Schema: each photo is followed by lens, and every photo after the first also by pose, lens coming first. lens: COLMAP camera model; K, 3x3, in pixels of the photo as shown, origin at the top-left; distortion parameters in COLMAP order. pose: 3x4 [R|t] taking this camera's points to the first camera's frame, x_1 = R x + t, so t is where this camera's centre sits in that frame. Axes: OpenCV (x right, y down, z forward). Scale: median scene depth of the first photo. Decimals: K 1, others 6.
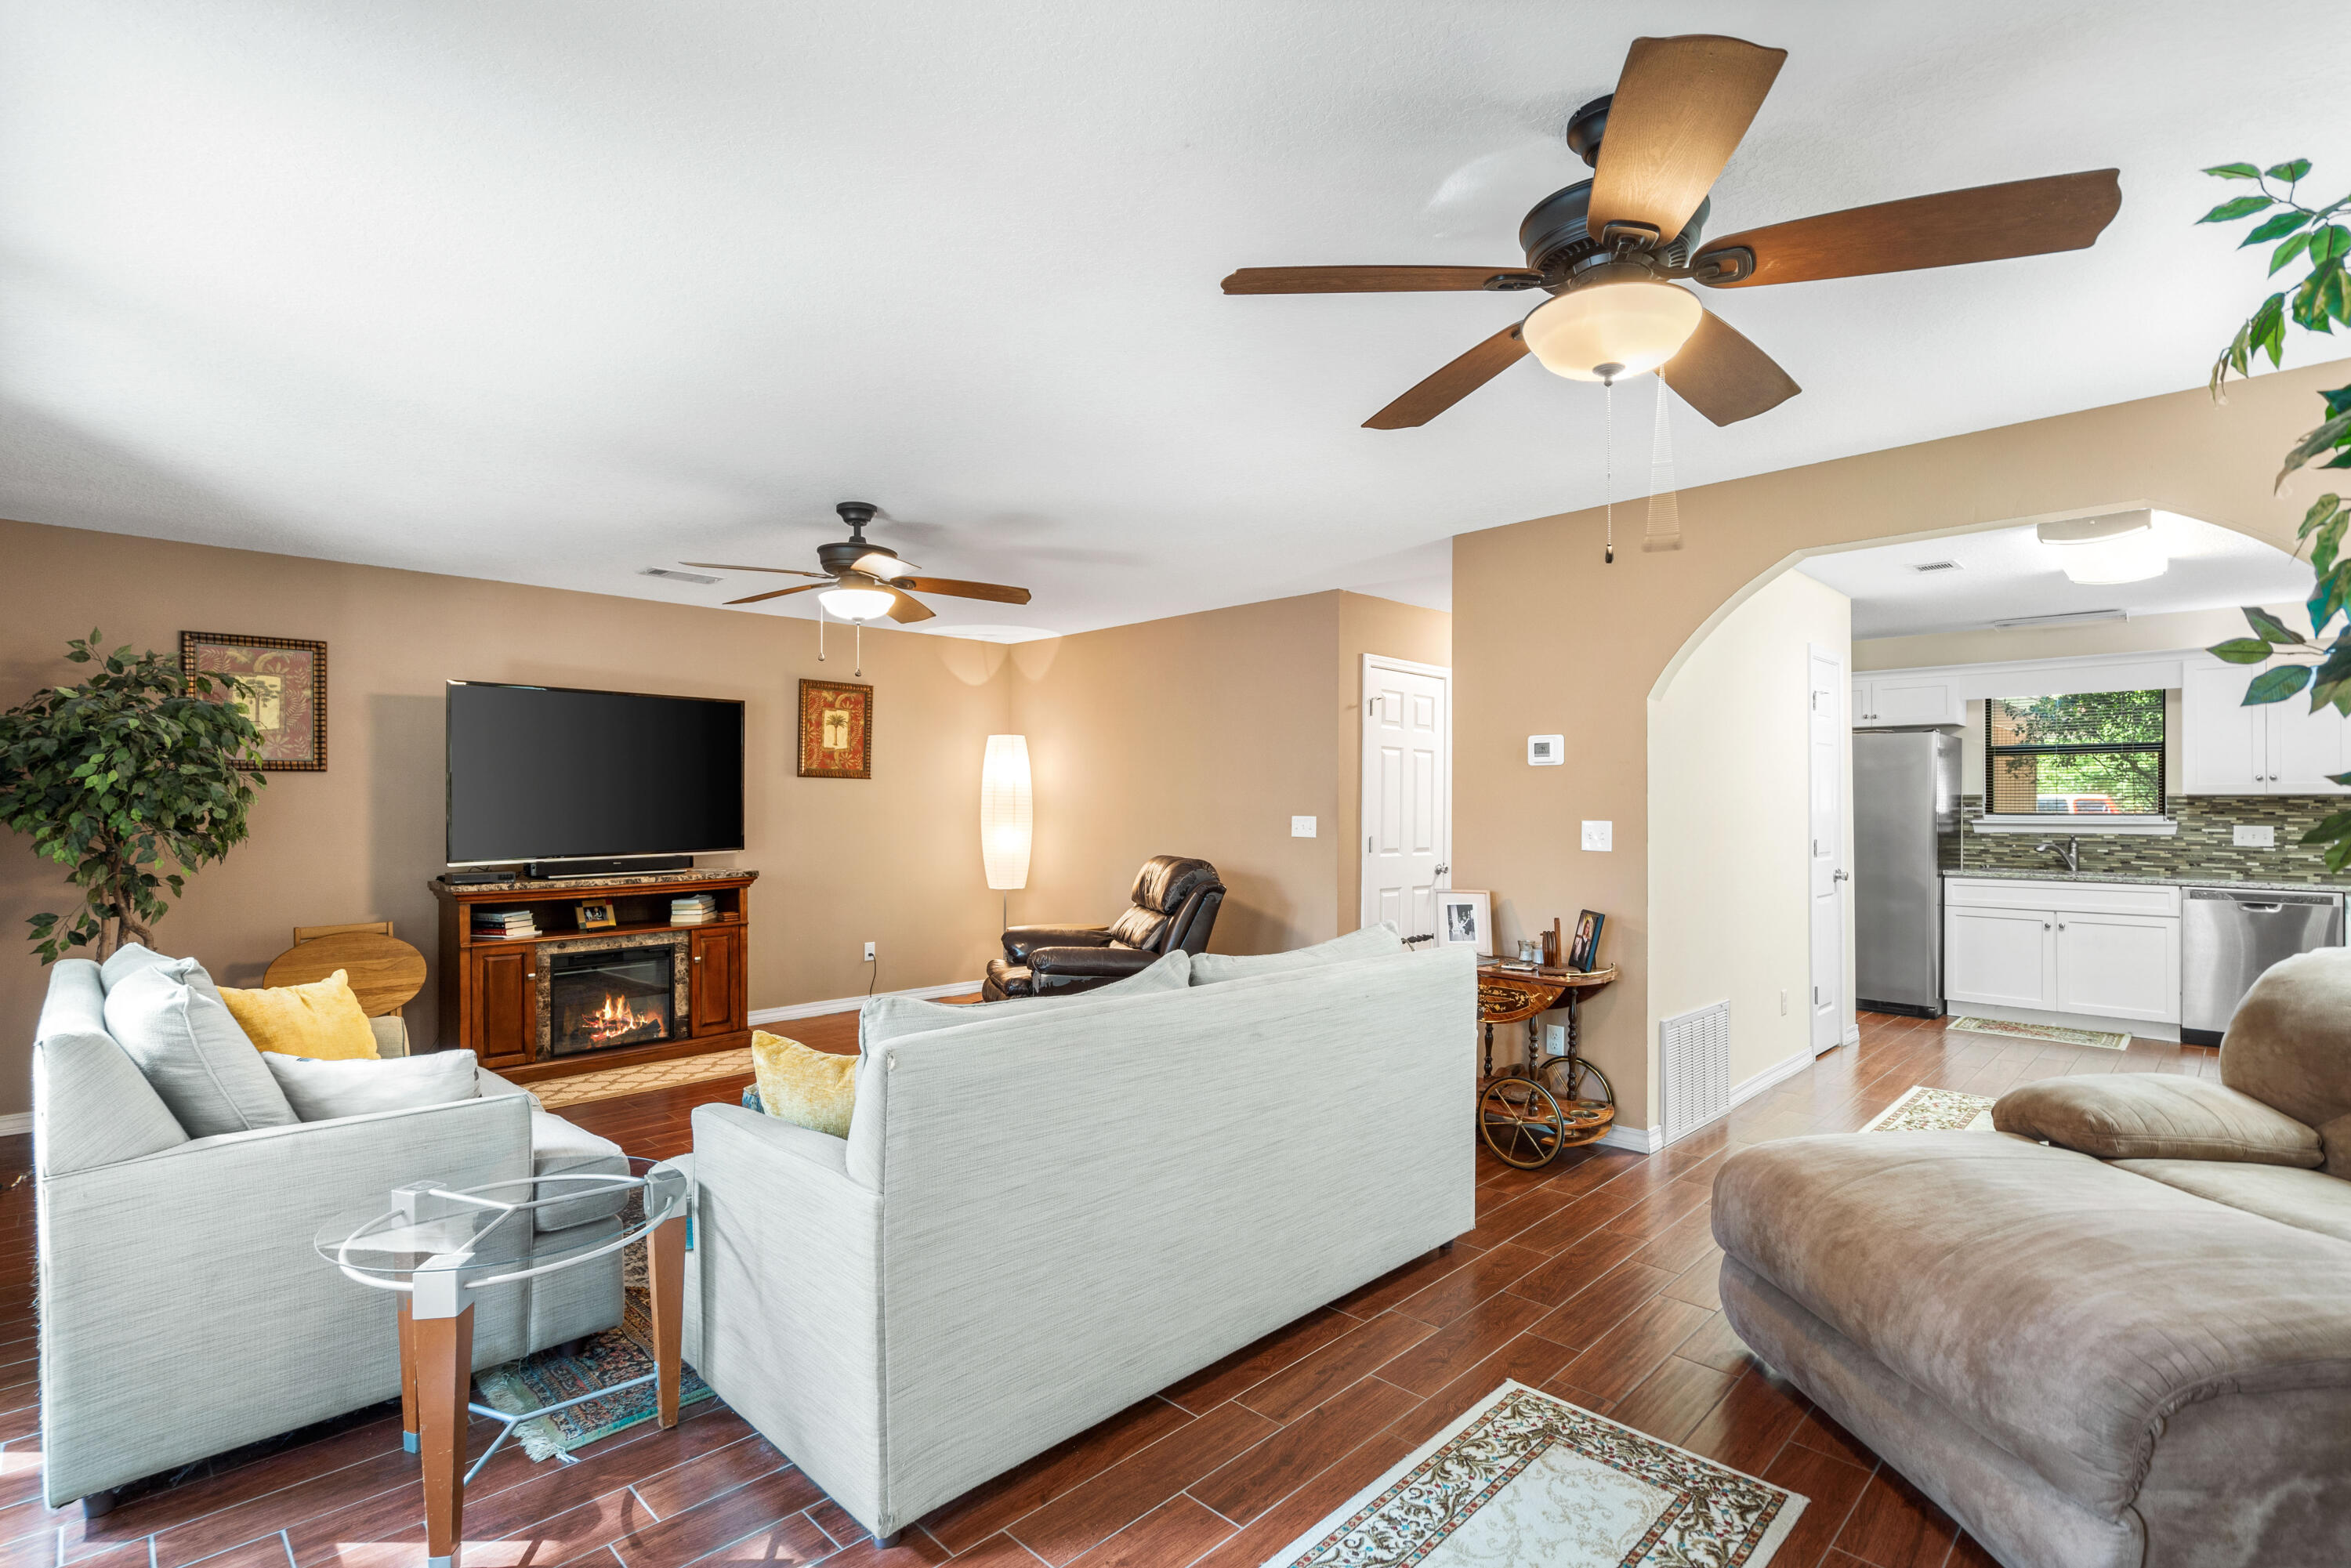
lens RADIAL K [[1108.5, 0, 1171.4], [0, 1108.5, 790.3], [0, 0, 1]] dist [0.000895, 0.001592]
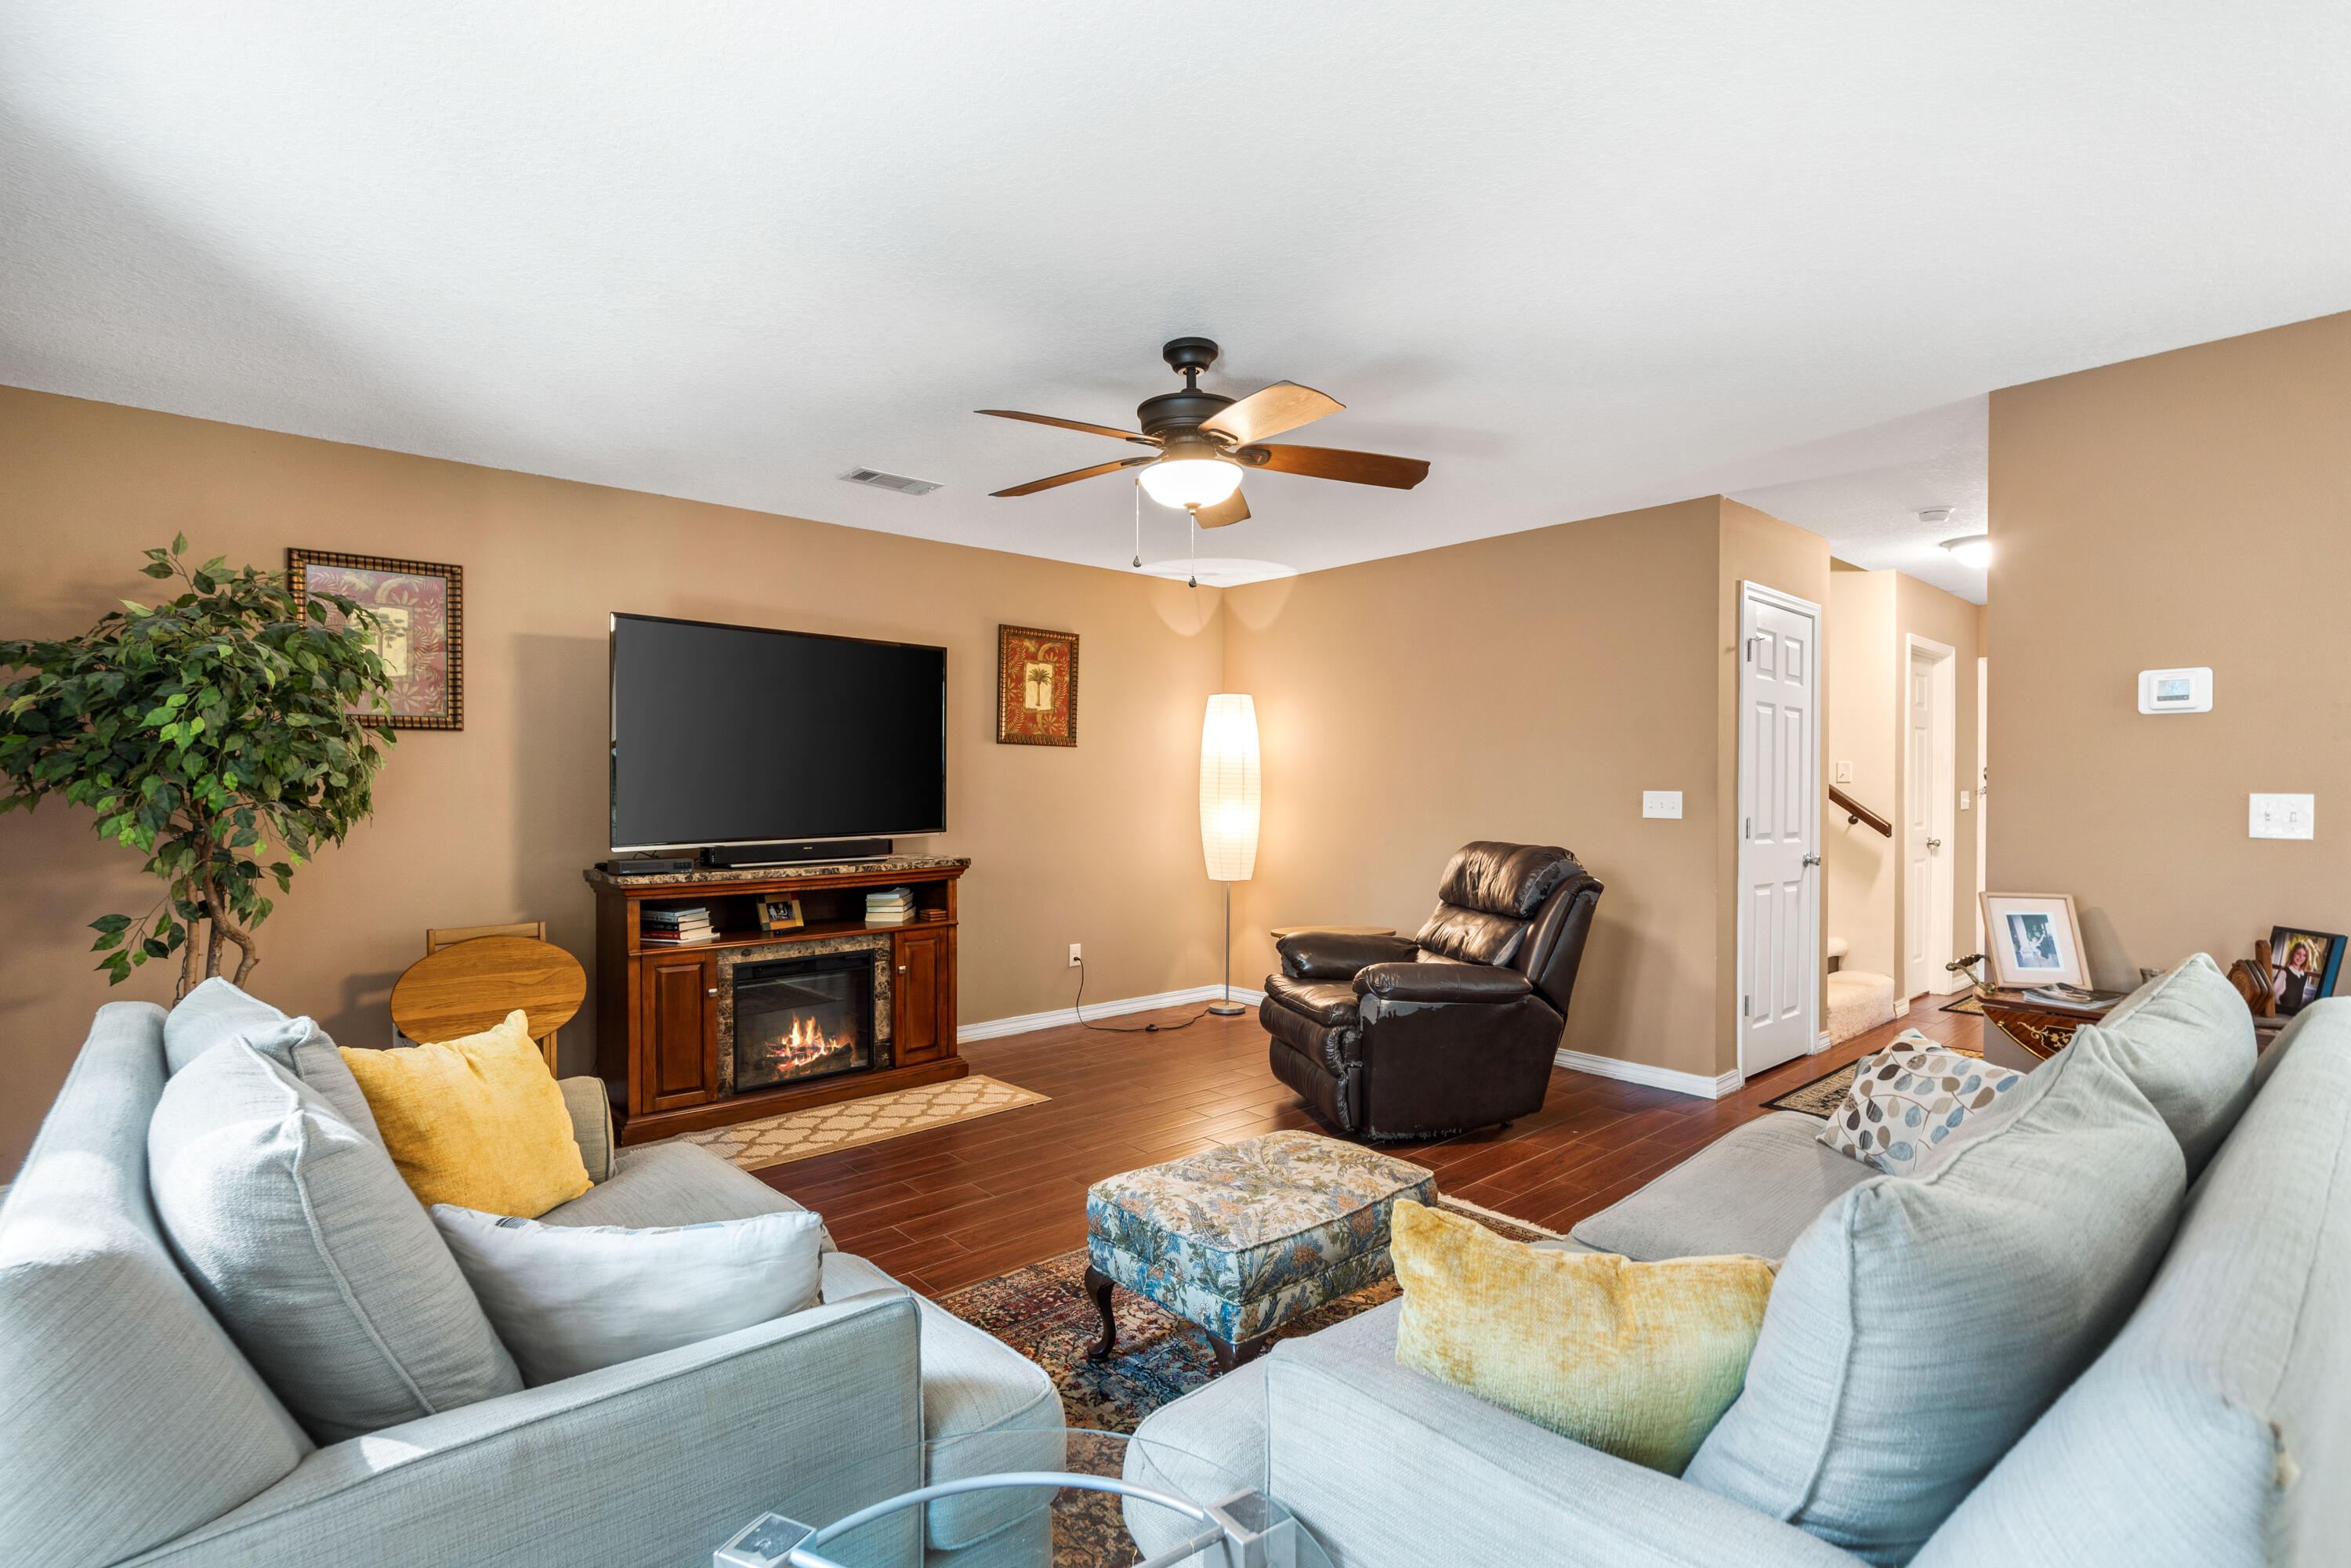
lens RADIAL K [[1108.5, 0, 1152.3], [0, 1108.5, 785.0], [0, 0, 1]] dist [0.000895, 0.001592]
pose [[0.997711, 0.000977, -0.067620, -0.218503], [-0.000329, 0.999954, 0.009586, 0.013954], [0.067626, -0.009542, 0.997665, 0.245743]]
